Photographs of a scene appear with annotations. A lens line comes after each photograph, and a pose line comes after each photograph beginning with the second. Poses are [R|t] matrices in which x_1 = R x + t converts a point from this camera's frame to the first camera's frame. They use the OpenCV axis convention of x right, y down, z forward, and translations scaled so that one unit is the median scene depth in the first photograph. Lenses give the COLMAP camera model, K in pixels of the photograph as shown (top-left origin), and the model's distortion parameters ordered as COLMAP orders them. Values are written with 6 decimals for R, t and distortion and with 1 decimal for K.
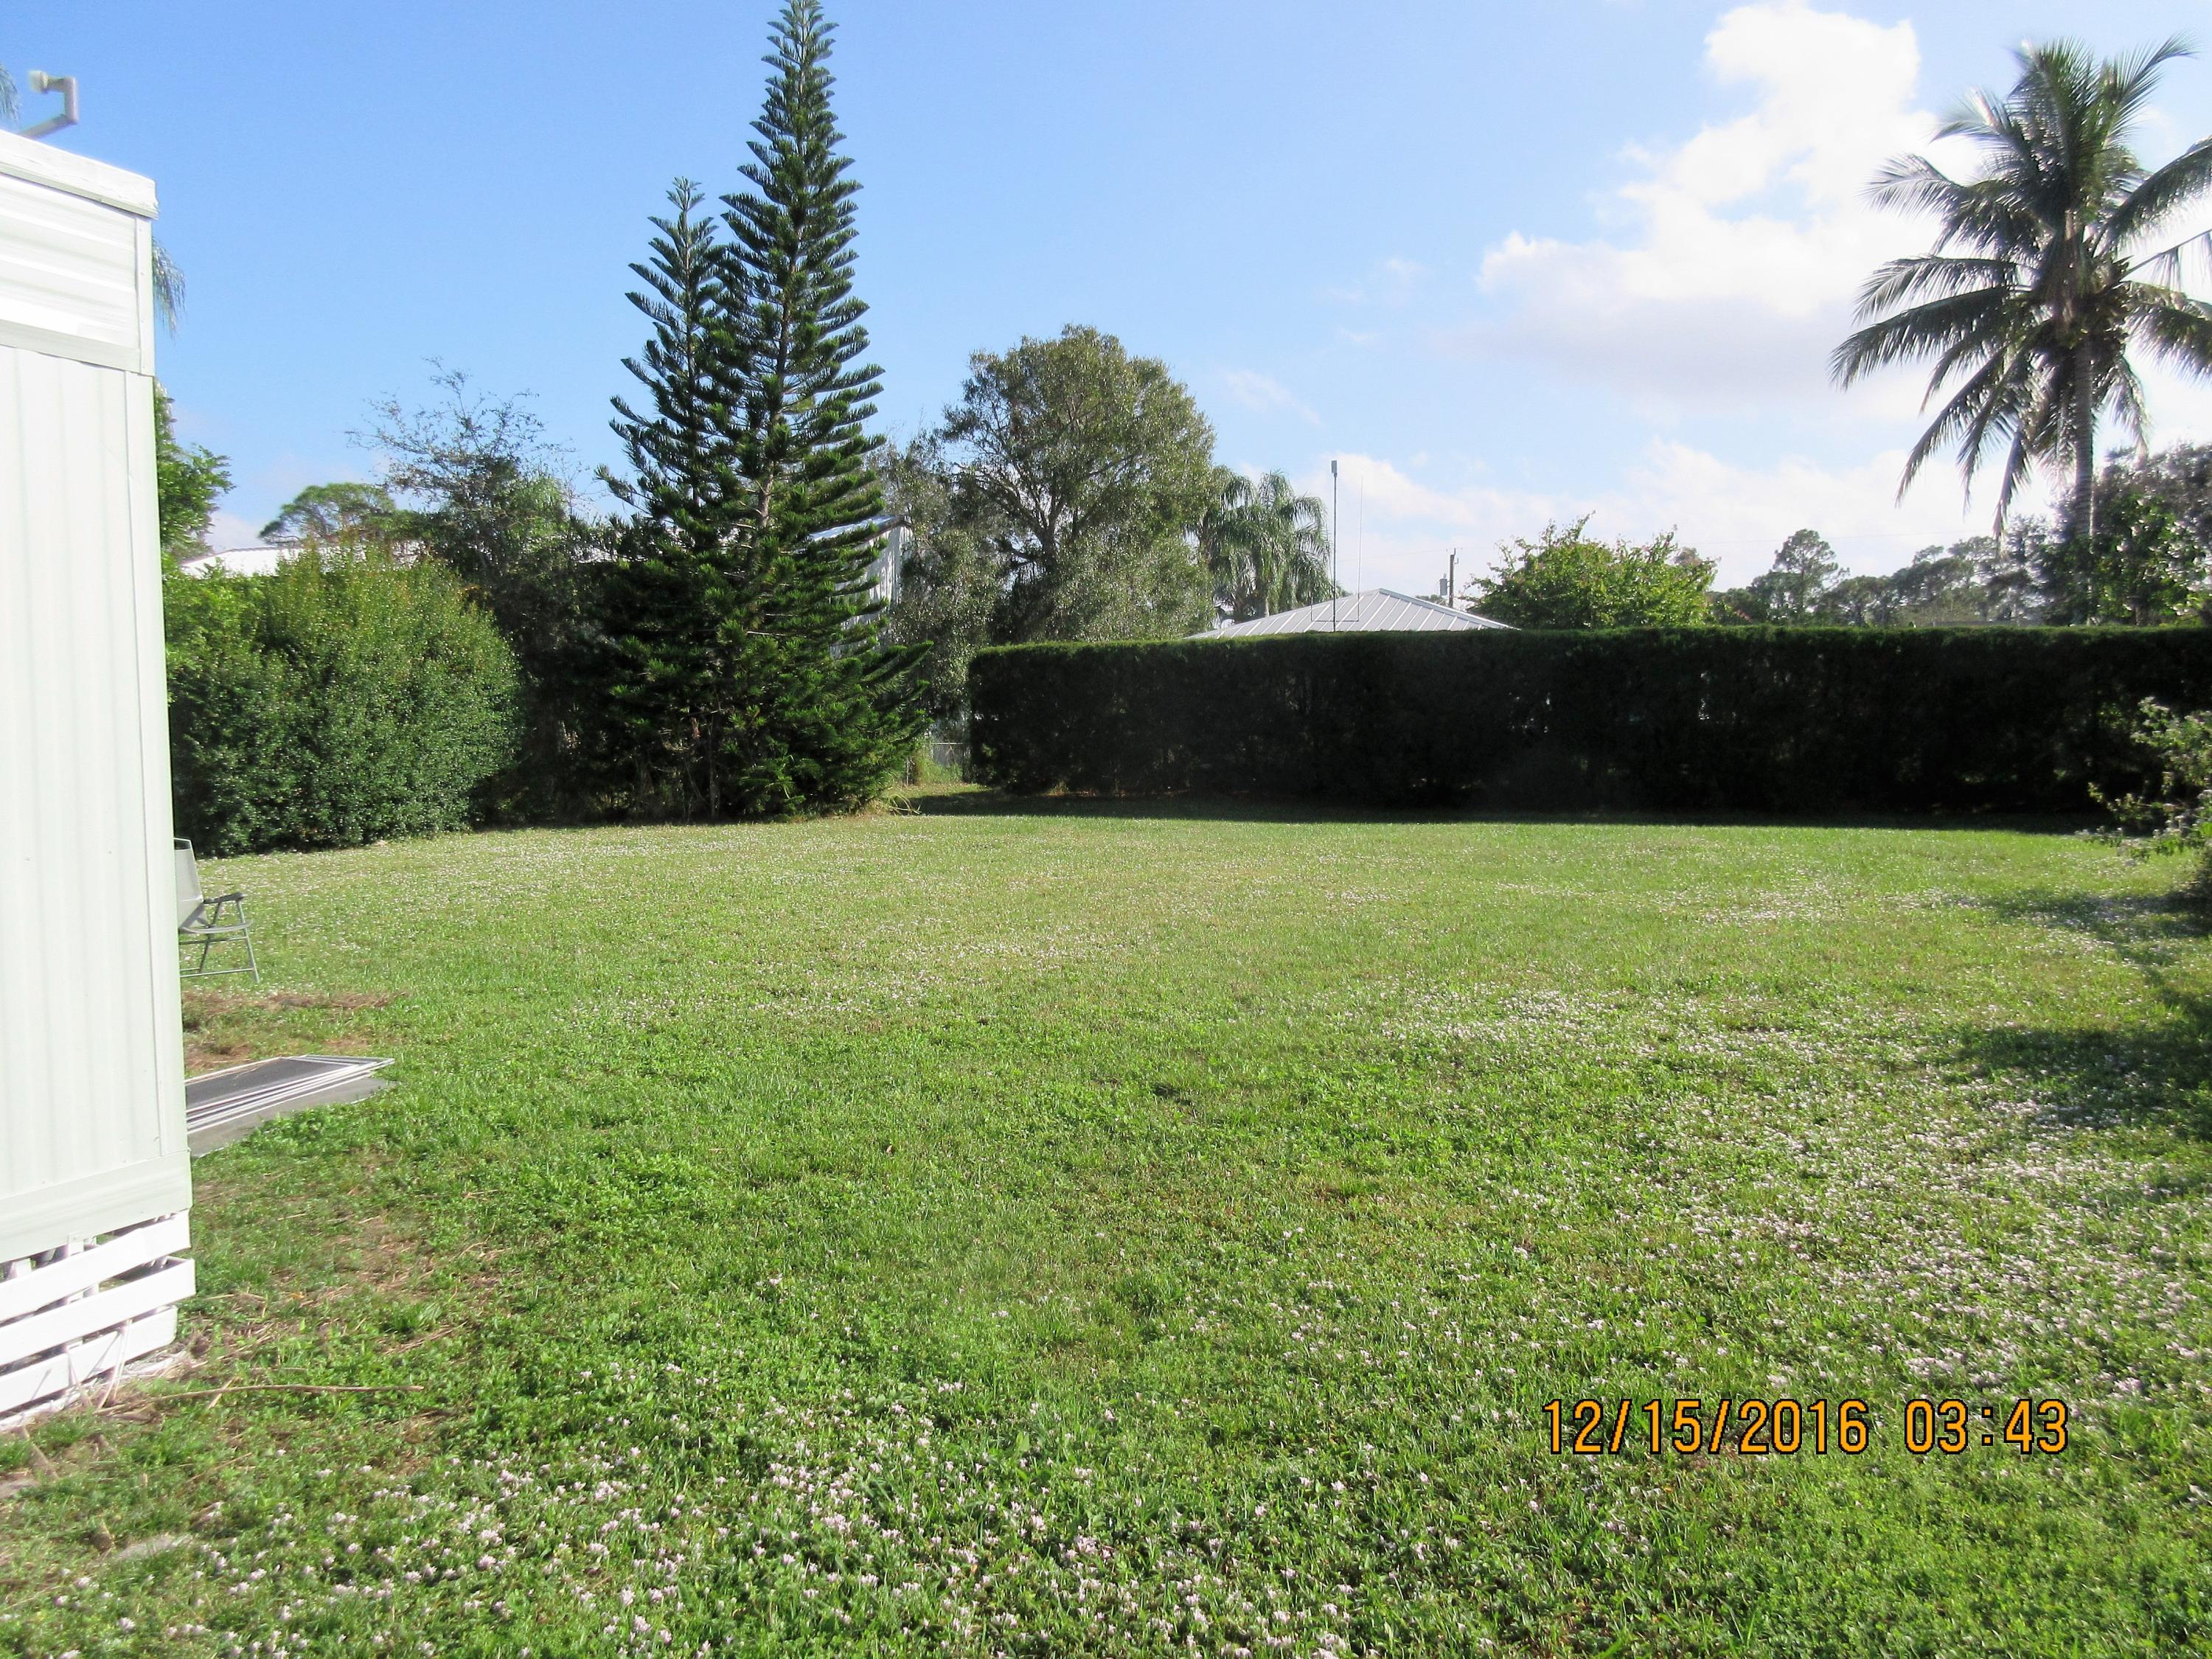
lens RADIAL K [[1625.5, 0, 1101.4], [0, 1625.5, 816.7], [0, 0, 1]] dist [-0.017585, 0.026451]
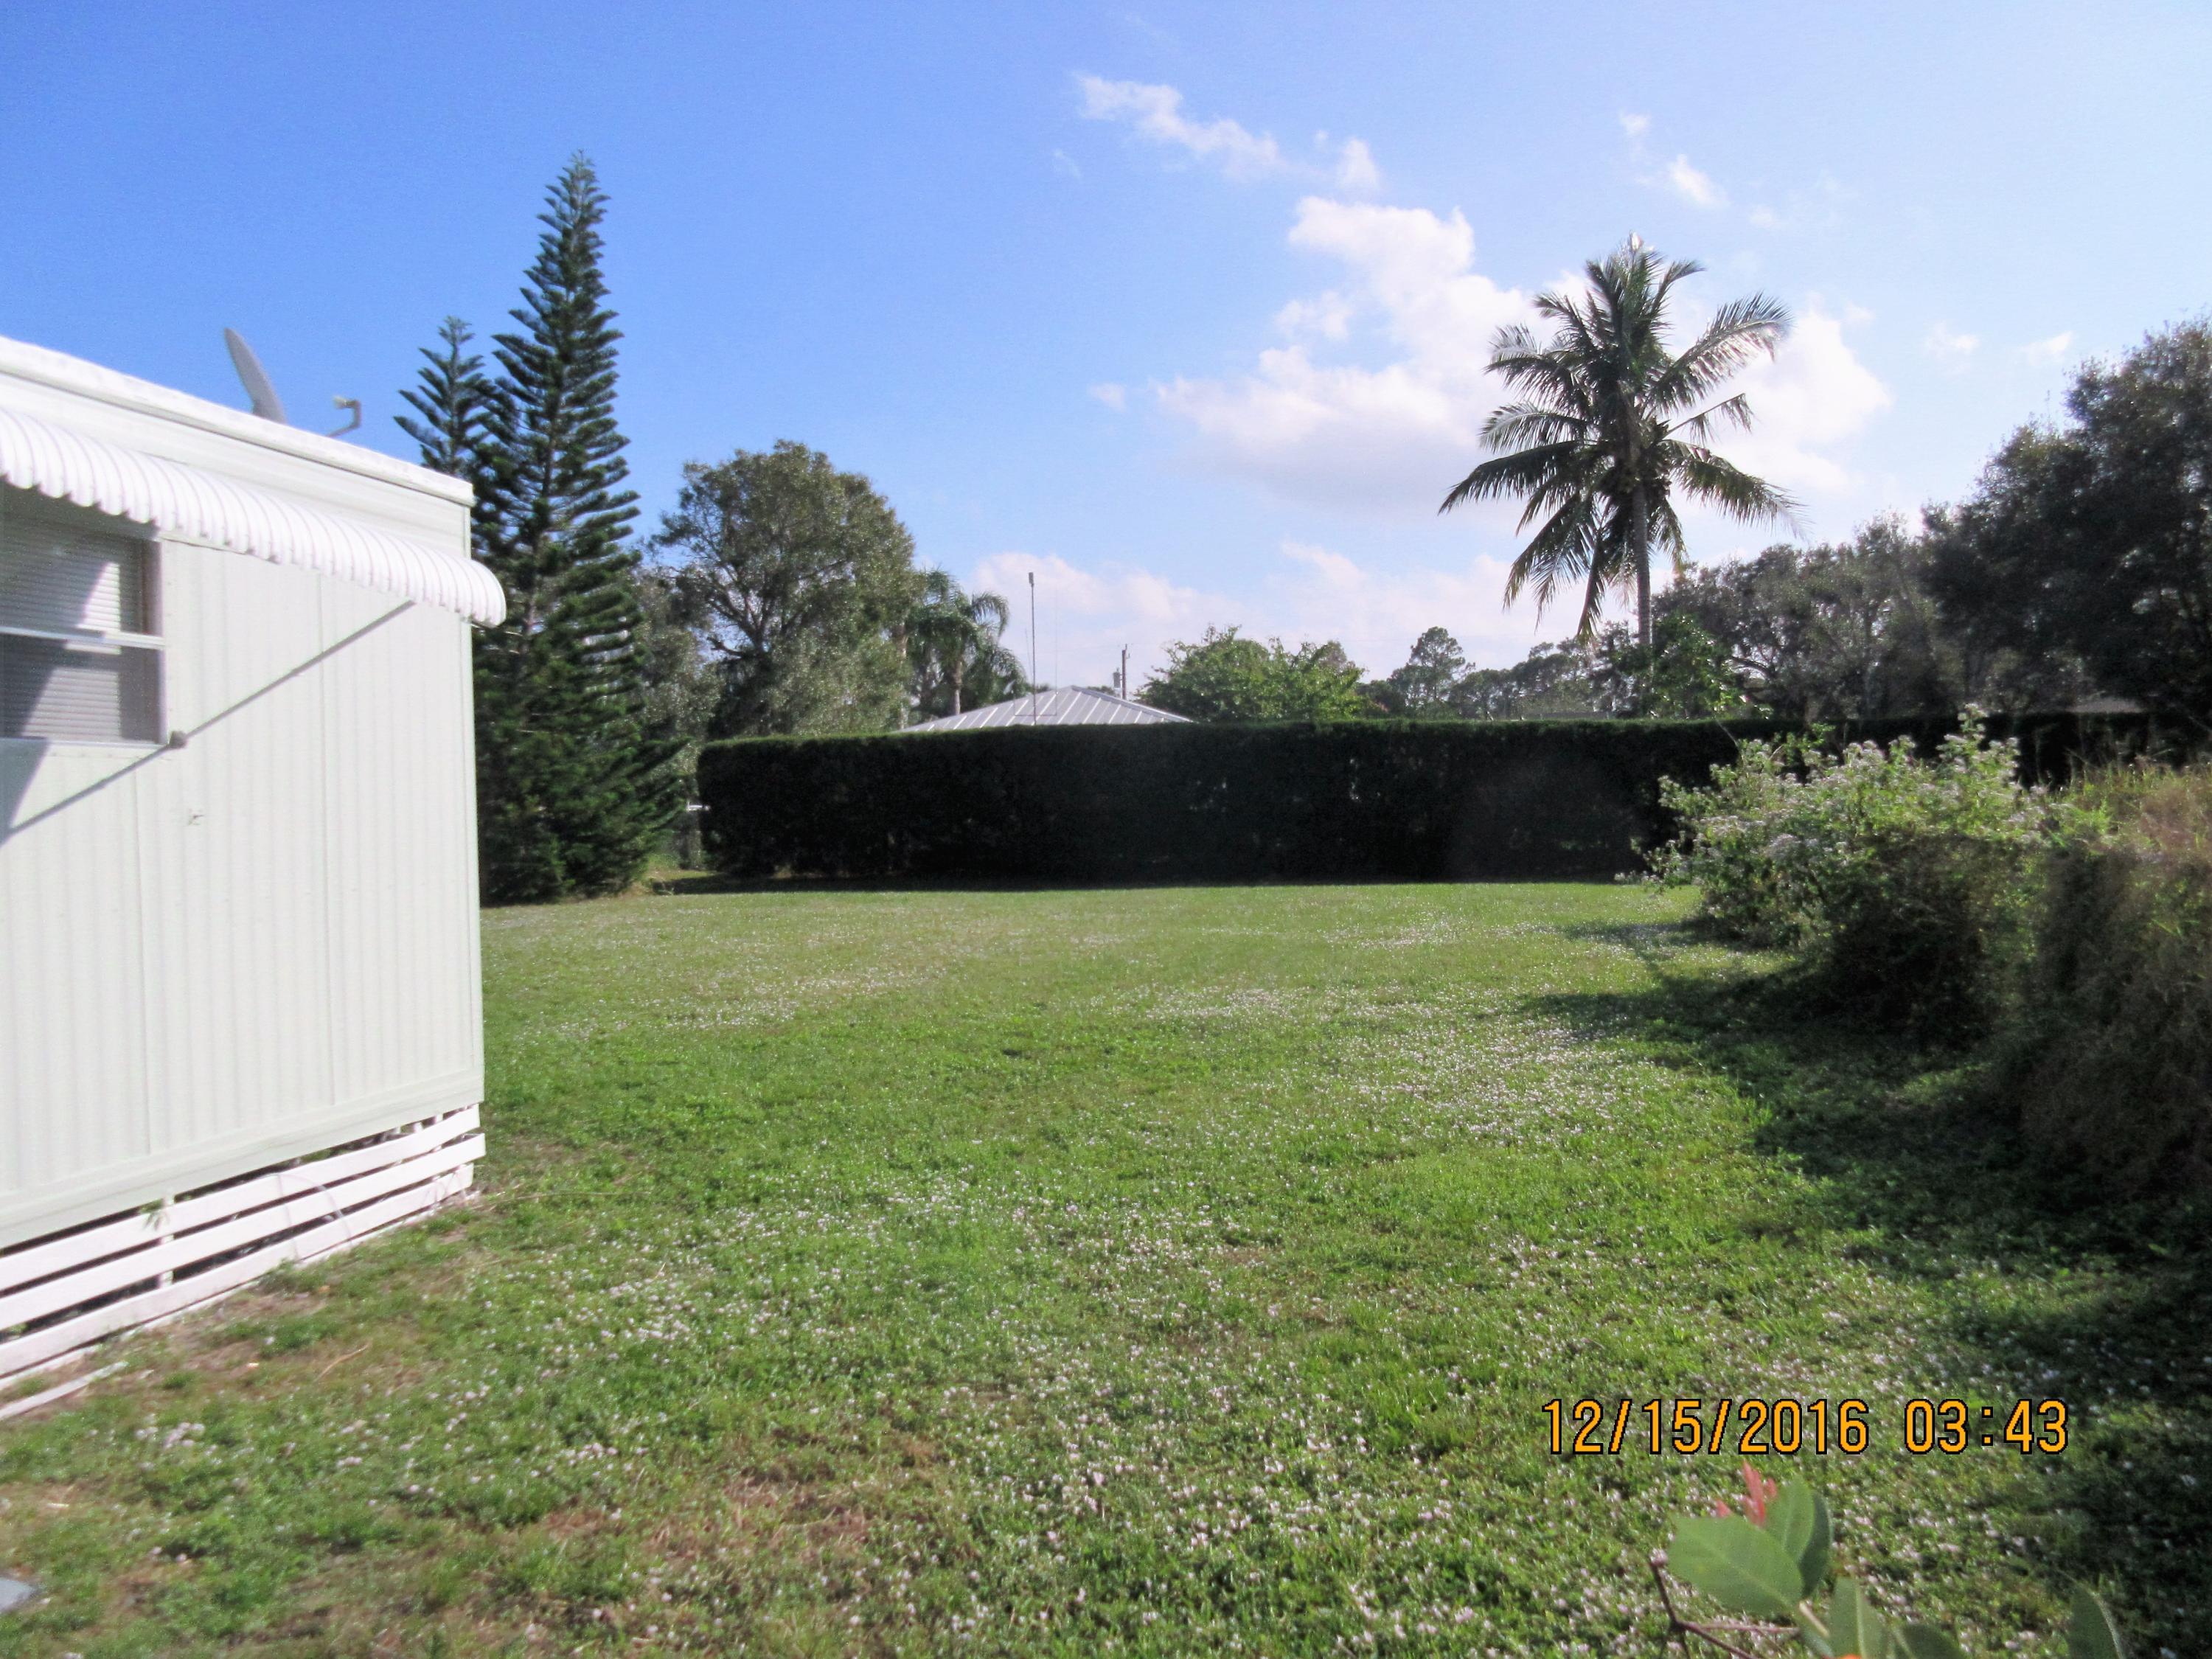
lens RADIAL K [[1641.2, 0, 1106.0], [0, 1641.2, 829.5], [0, 0, 1]] dist [-0.007559, 0.005201]
pose [[0.978866, -0.016796, 0.203811, -0.054307], [0.026334, 0.998677, -0.044176, 0.011342], [-0.202799, 0.048610, 0.978013, -0.144046]]
